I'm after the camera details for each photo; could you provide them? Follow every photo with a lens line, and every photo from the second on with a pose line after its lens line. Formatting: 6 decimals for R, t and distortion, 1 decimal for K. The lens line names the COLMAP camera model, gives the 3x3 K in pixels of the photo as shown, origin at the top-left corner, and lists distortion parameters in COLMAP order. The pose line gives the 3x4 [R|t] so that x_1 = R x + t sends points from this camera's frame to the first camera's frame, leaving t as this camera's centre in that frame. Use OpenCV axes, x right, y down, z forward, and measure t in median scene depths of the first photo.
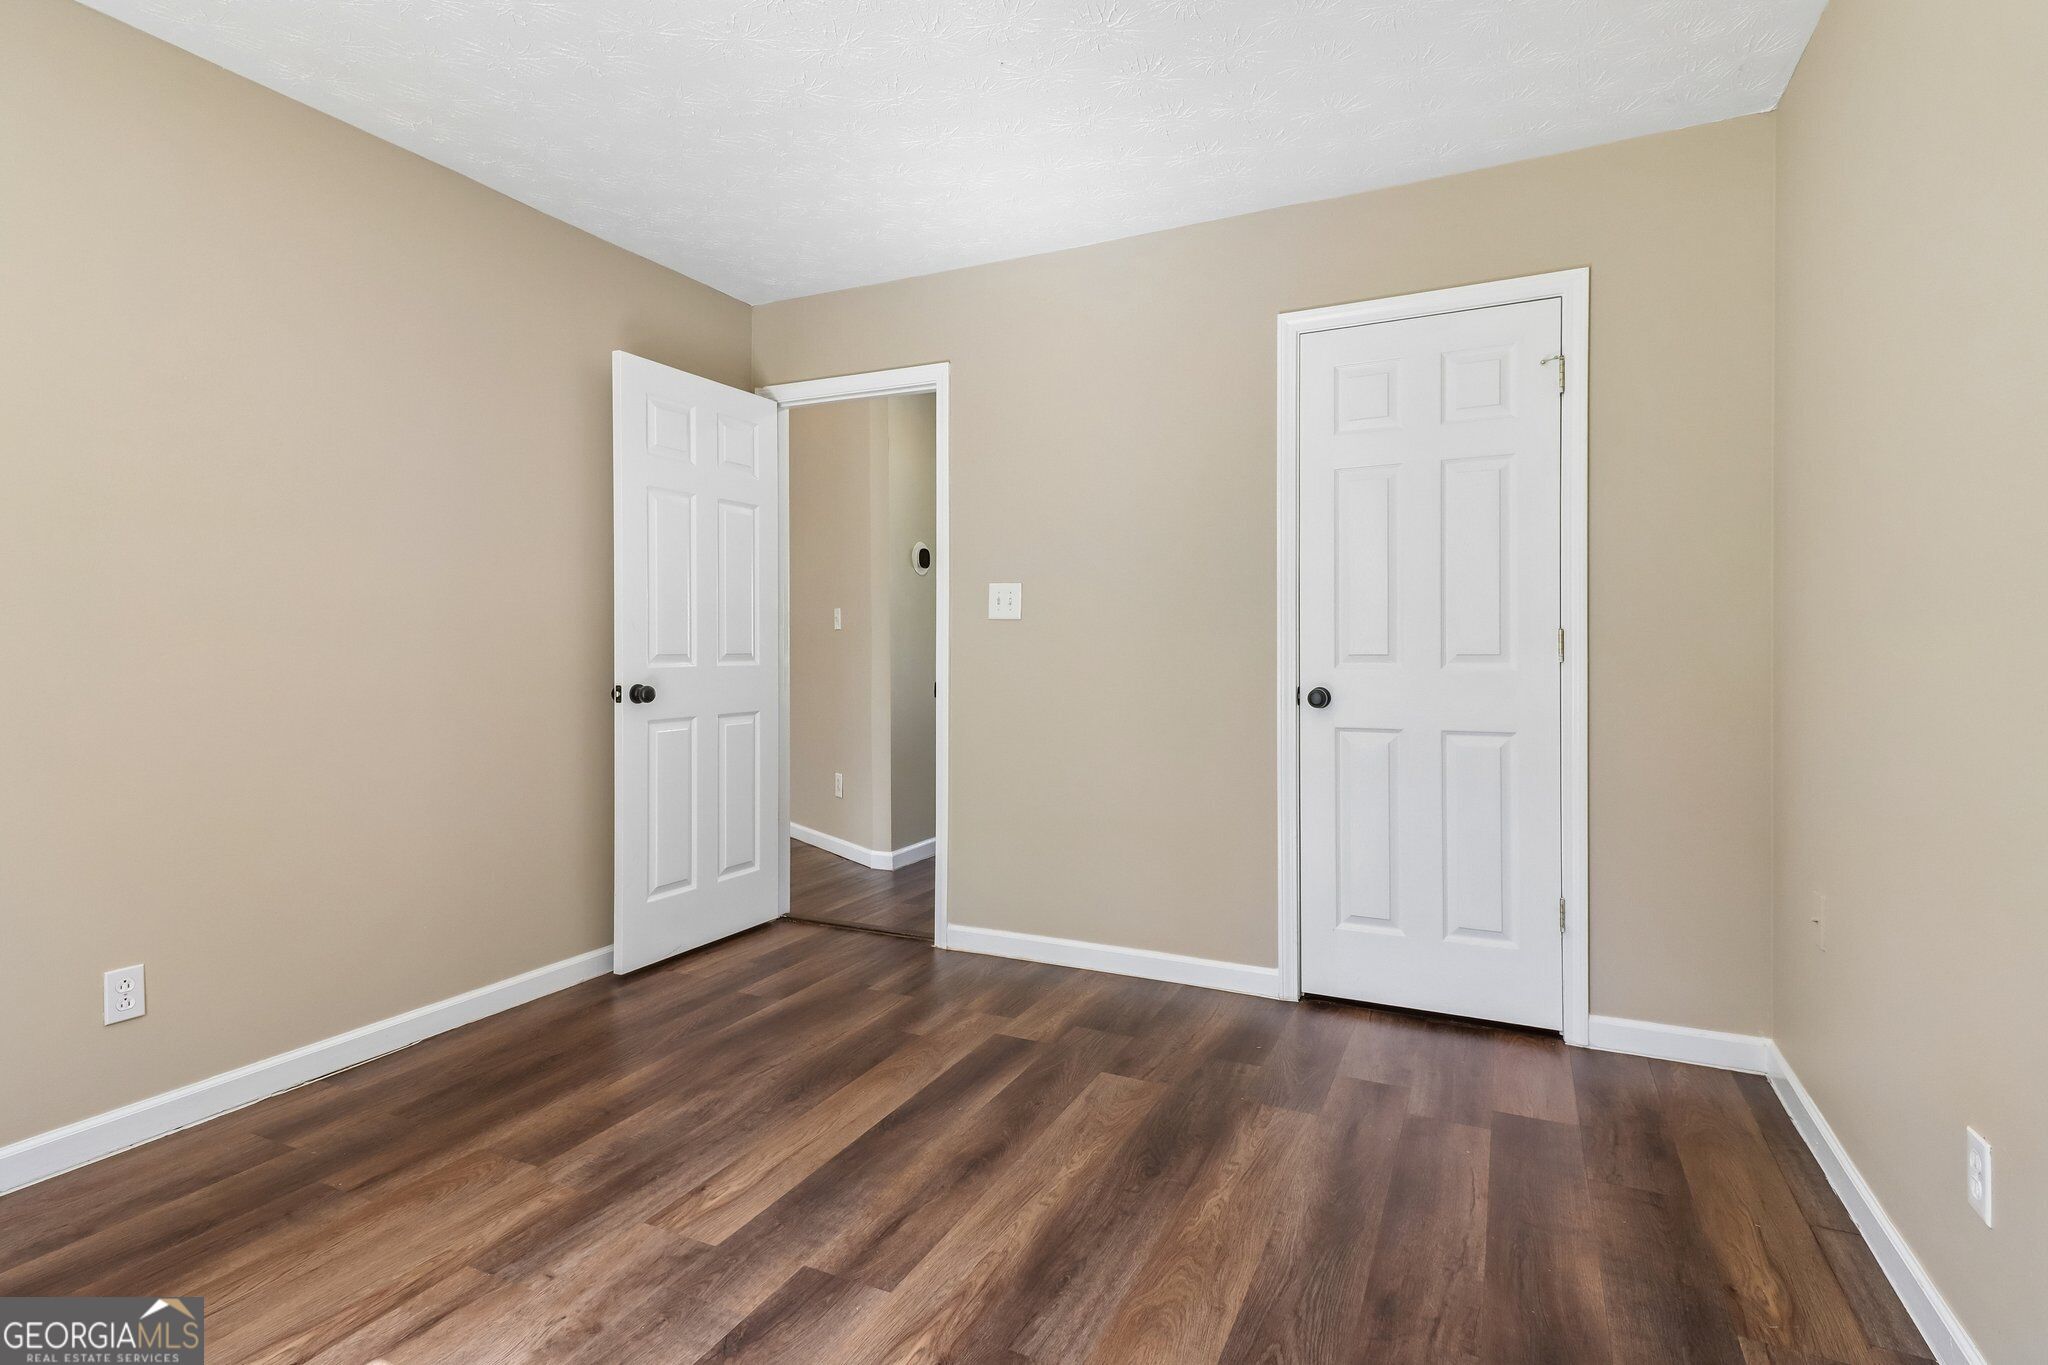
lens RADIAL K [[973.6, 0, 1025.0], [0, 973.6, 646.1], [0, 0, 1]] dist [0.023440, -0.009085]
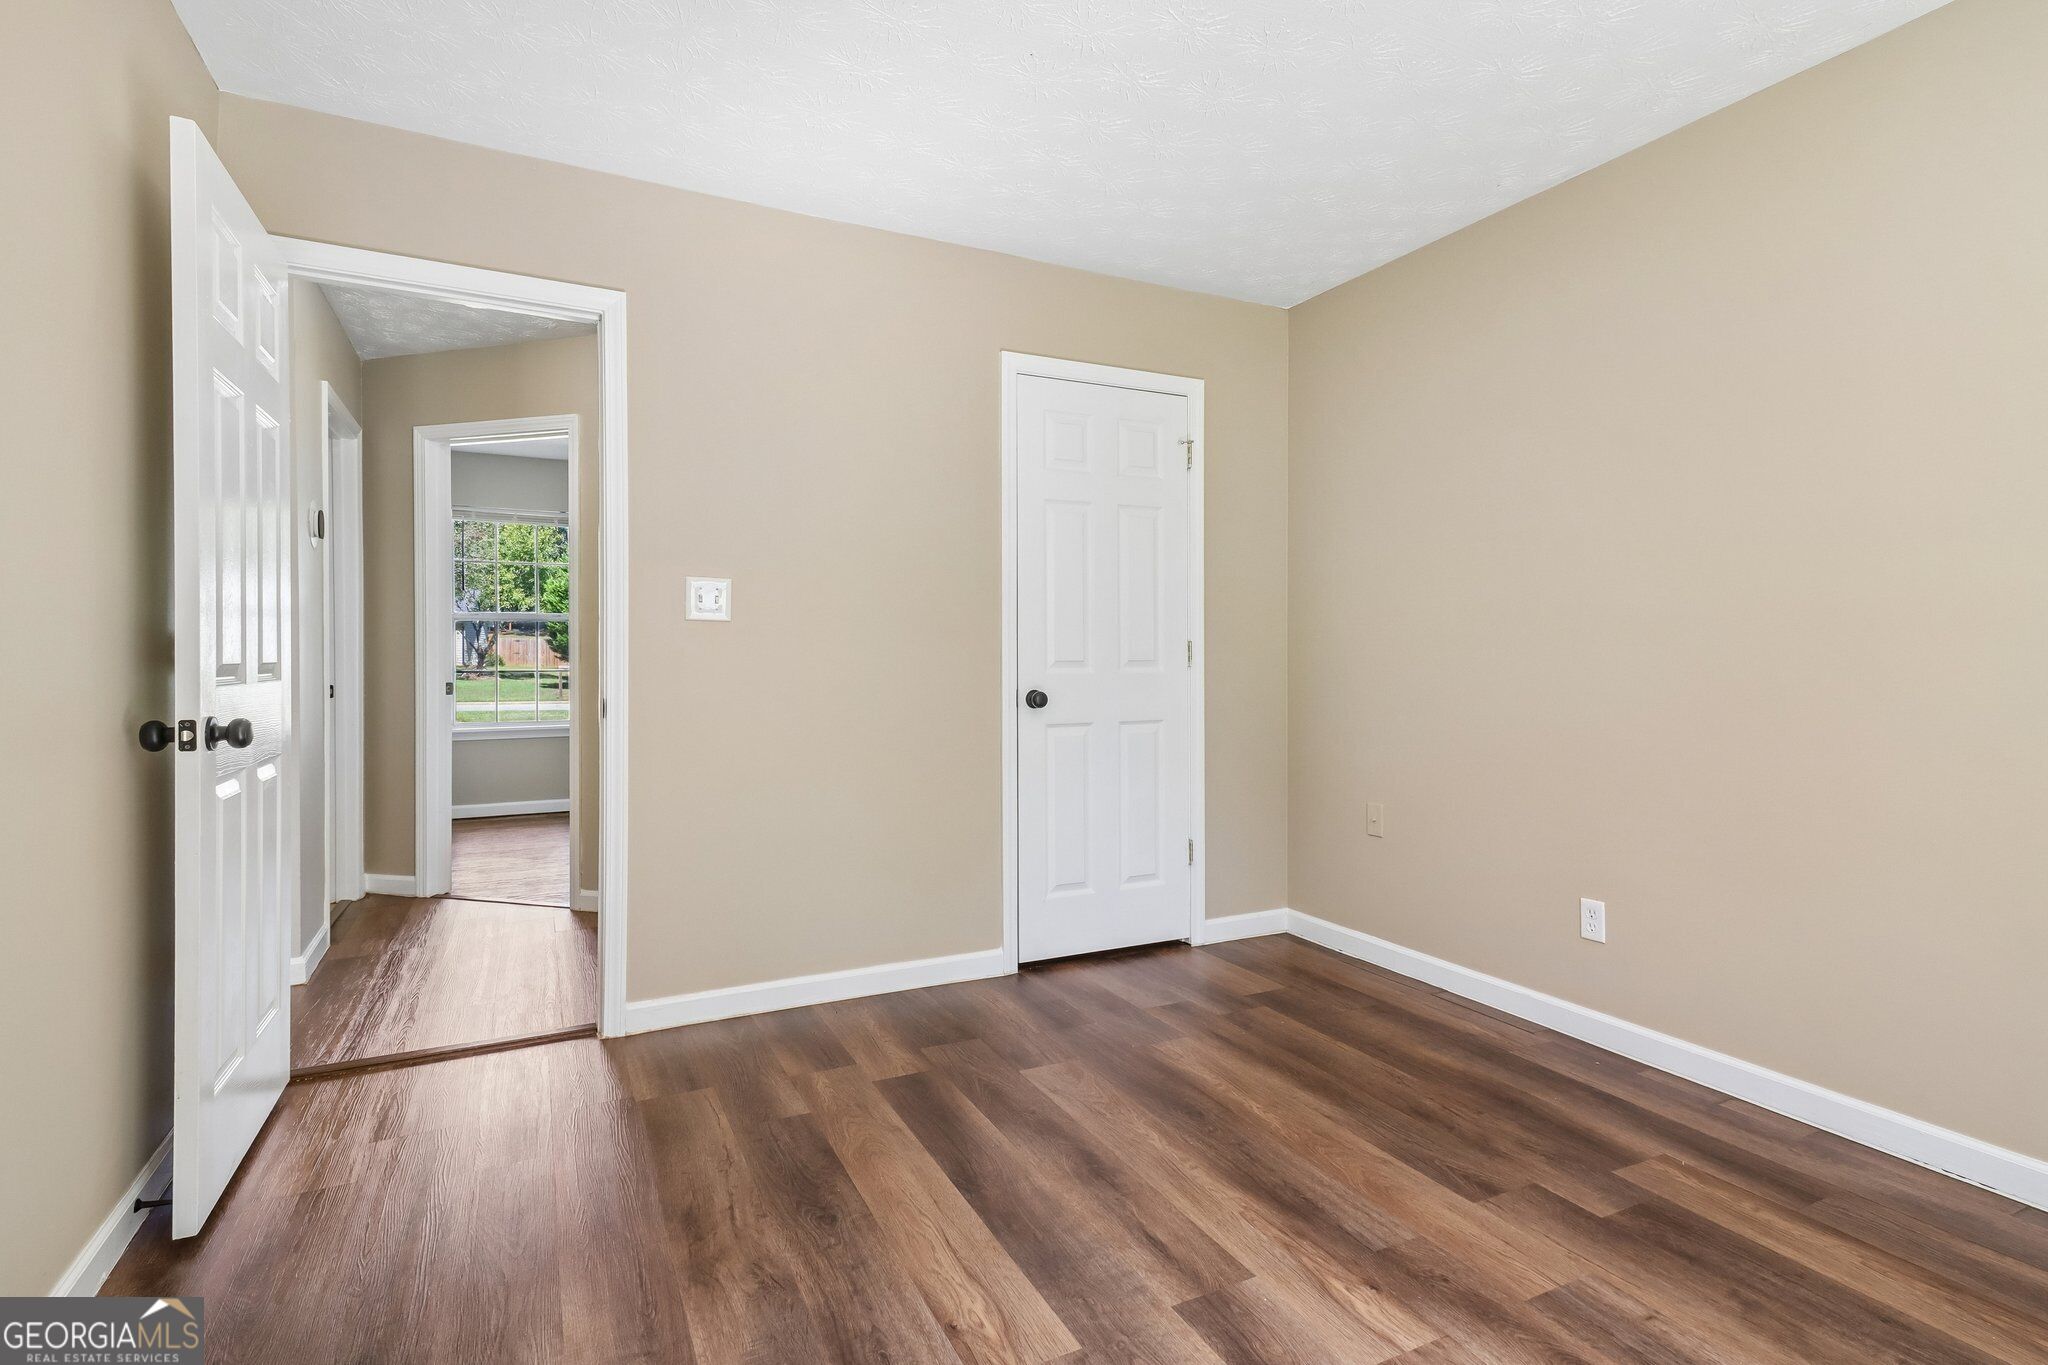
lens RADIAL K [[991.8, 0, 1028.4], [0, 991.8, 645.8], [0, 0, 1]] dist [0.013743, -0.000043]
pose [[0.628905, 0.008020, 0.777441, -0.760503], [-0.001563, 0.999958, -0.009051, 0.002755], [-0.777481, 0.004477, 0.628891, 0.357713]]
